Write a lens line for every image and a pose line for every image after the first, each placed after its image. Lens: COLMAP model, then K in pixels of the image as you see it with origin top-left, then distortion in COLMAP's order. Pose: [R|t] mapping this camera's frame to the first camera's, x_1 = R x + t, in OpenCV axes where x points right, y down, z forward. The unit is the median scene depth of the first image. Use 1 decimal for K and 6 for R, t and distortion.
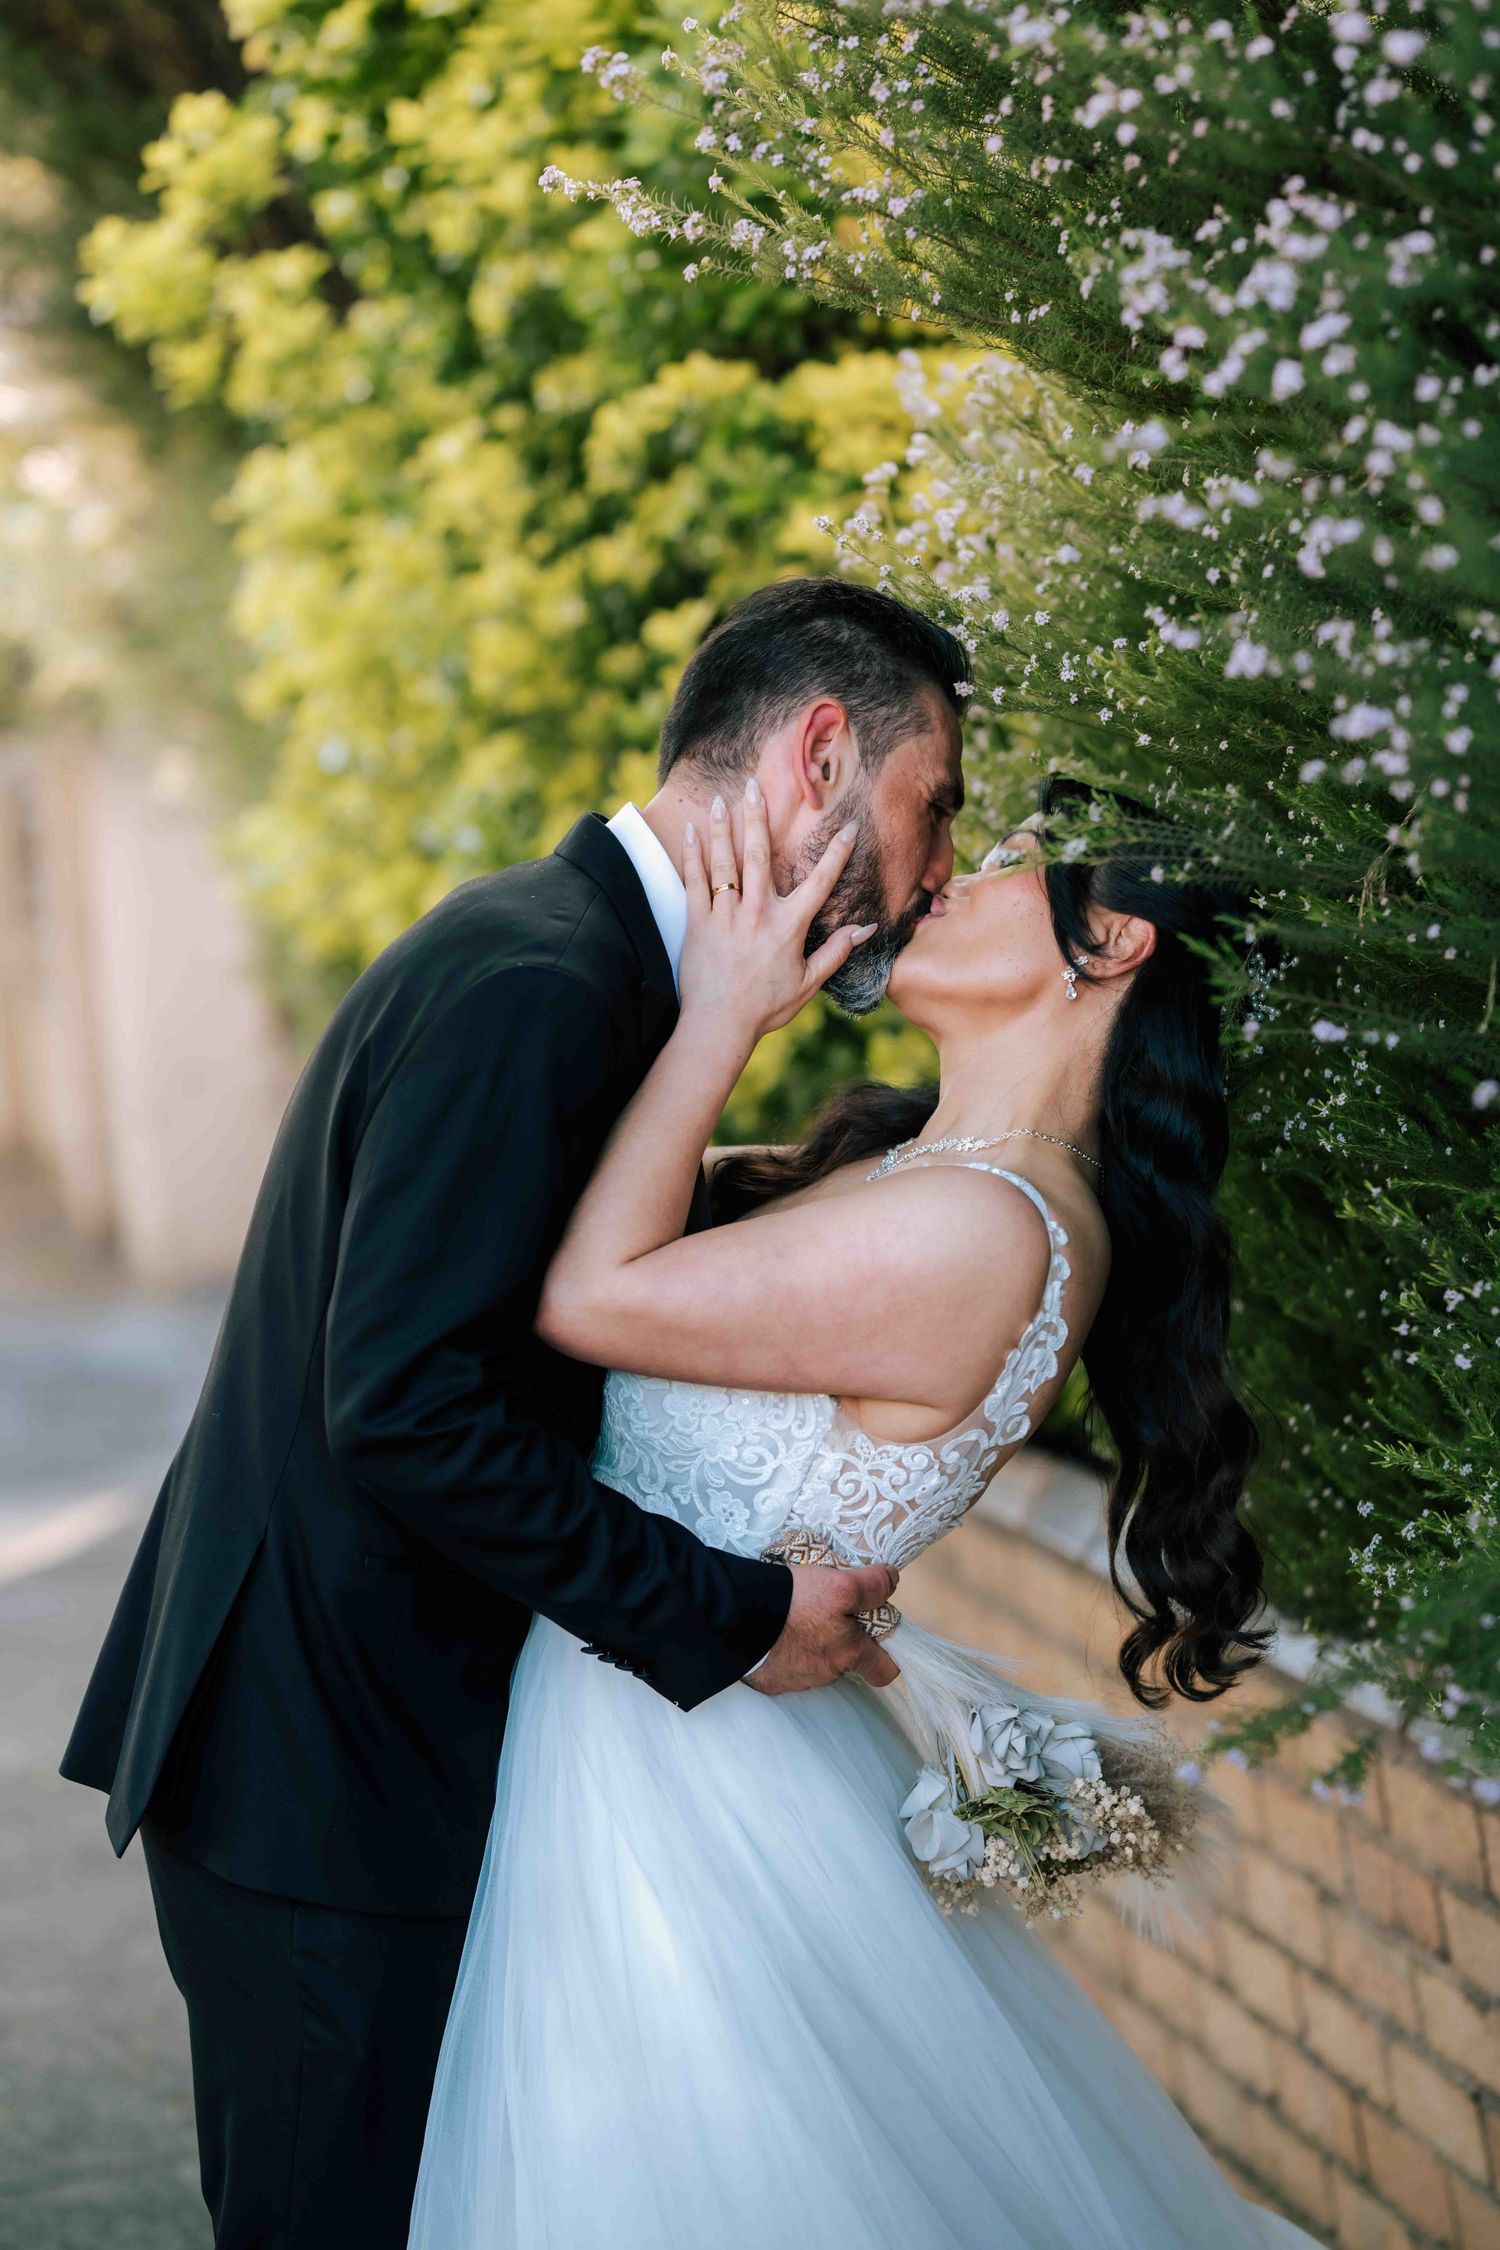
lens RADIAL K [[5562.2, 0, 816.7], [0, 5562.2, 993.3], [0, 0, 1]] dist [3.068269, -41.178464]
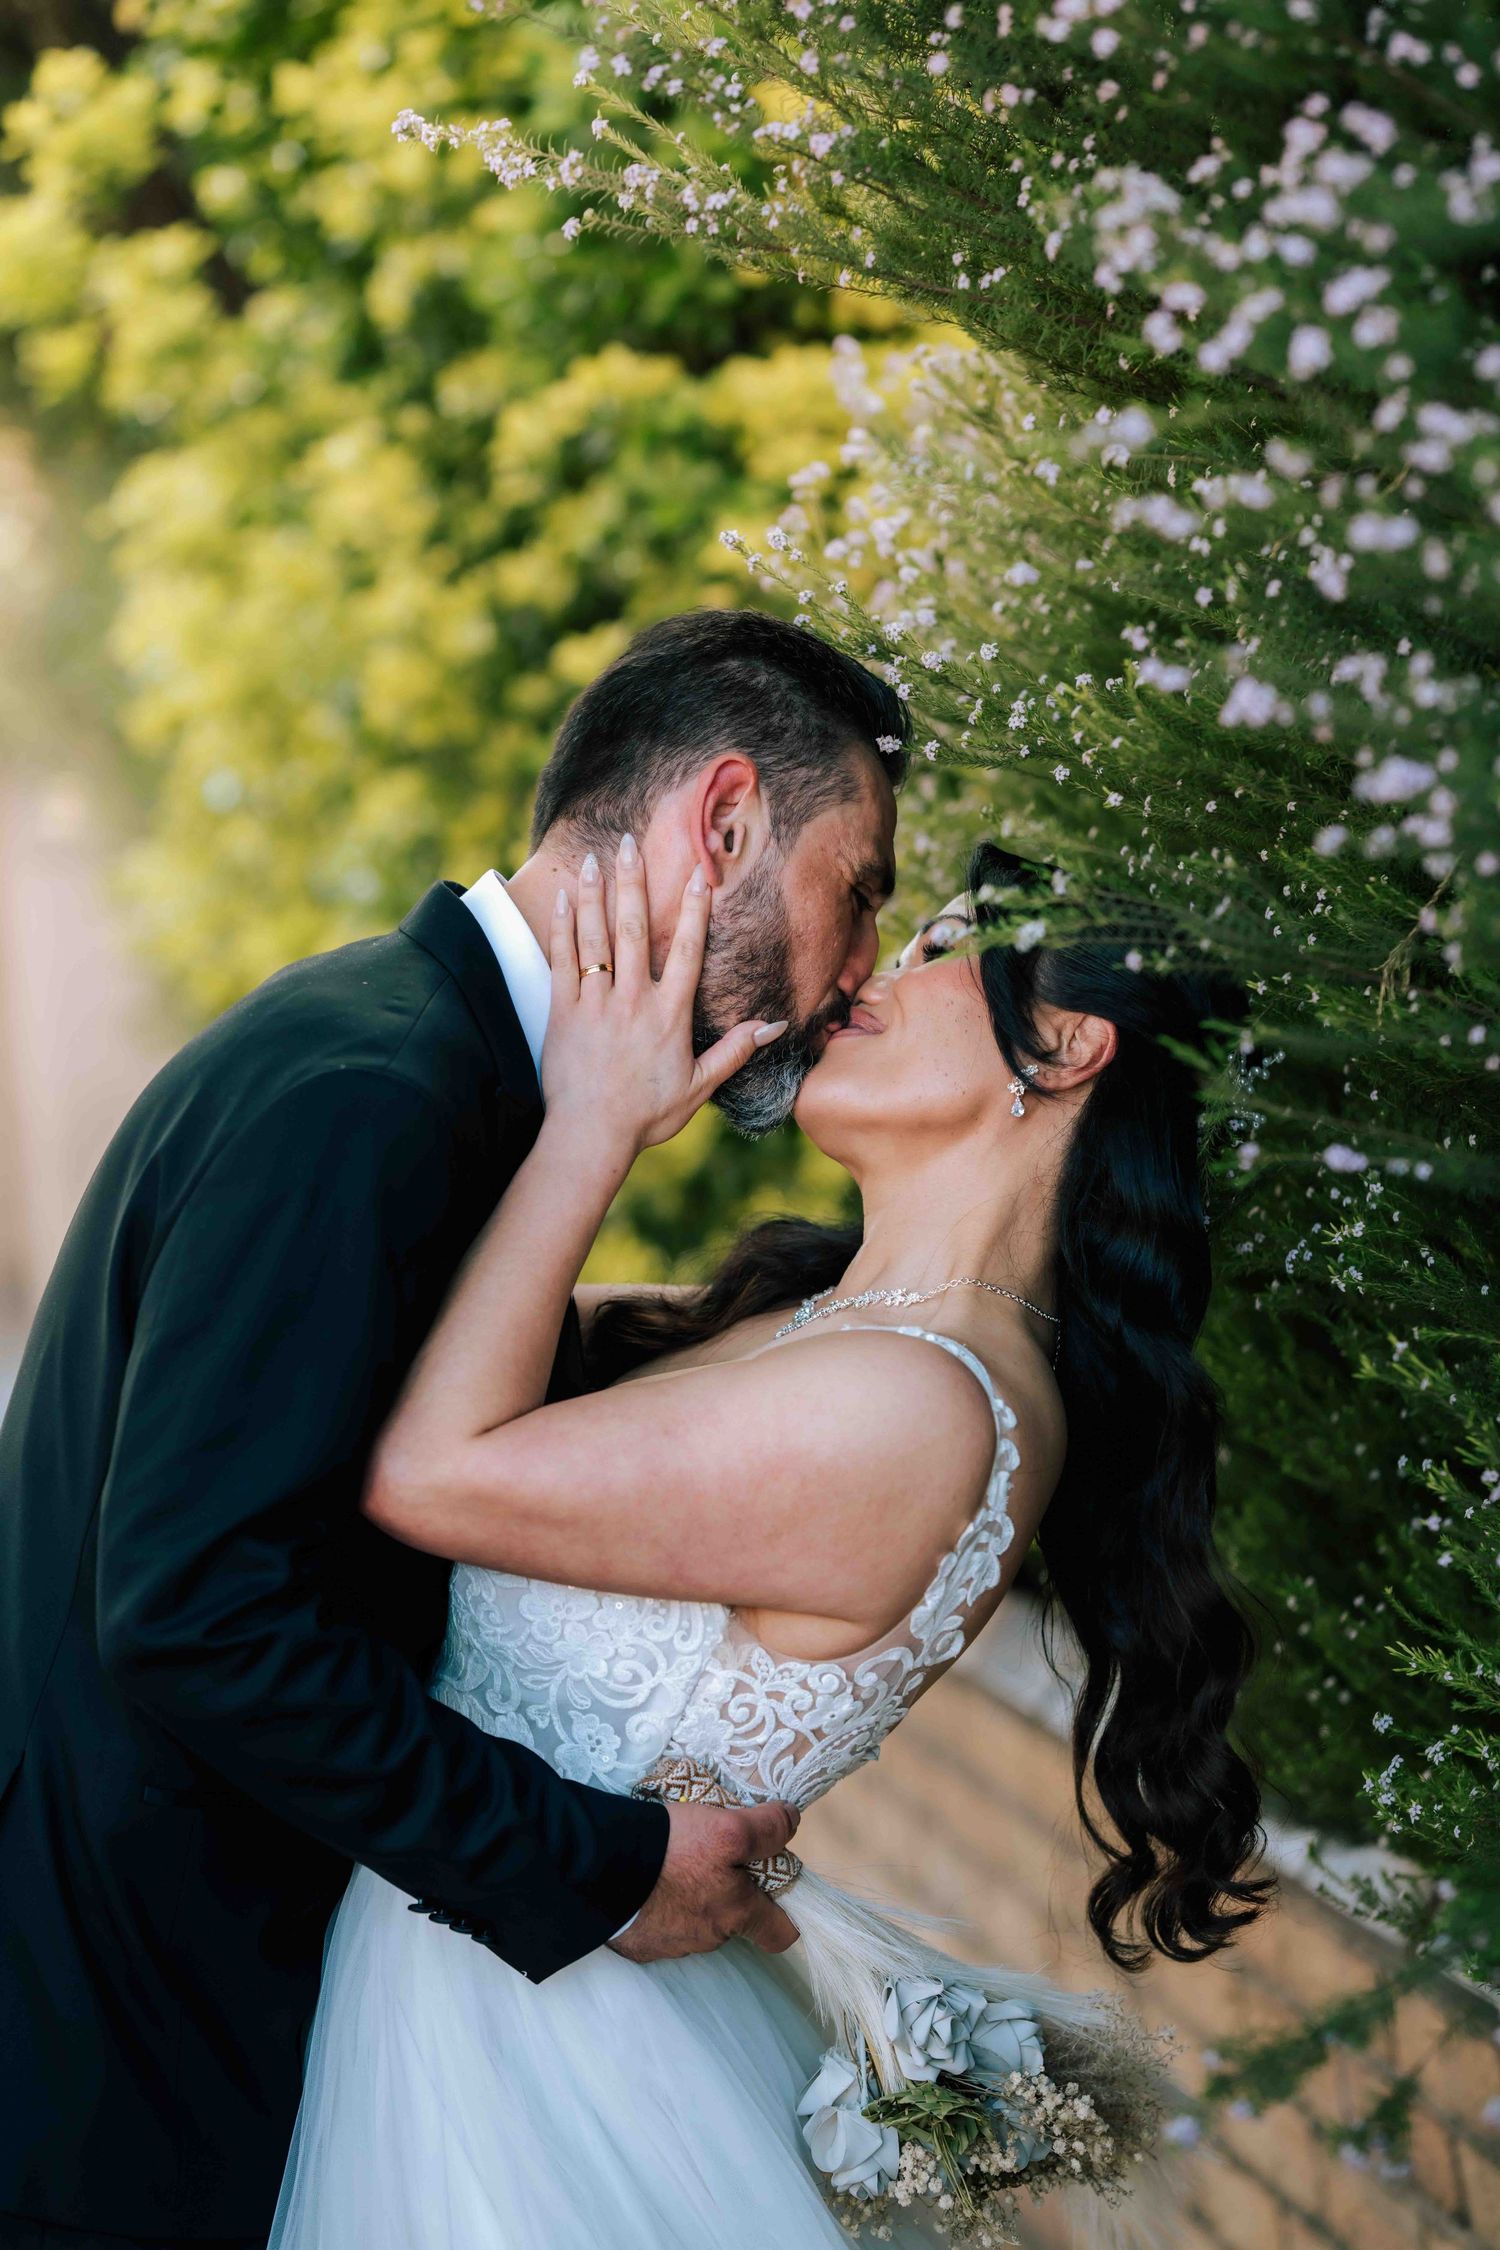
lens RADIAL K [[5646.6, 0, 754.9], [0, 5646.6, 1075.5], [0, 0, 1]] dist [0.687427, 3.680389]
pose [[0.999891, 0.014075, -0.004546, 0.009977], [-0.014035, 0.999863, 0.008804, -0.011448], [0.004669, -0.008739, 0.999951, 0.184947]]
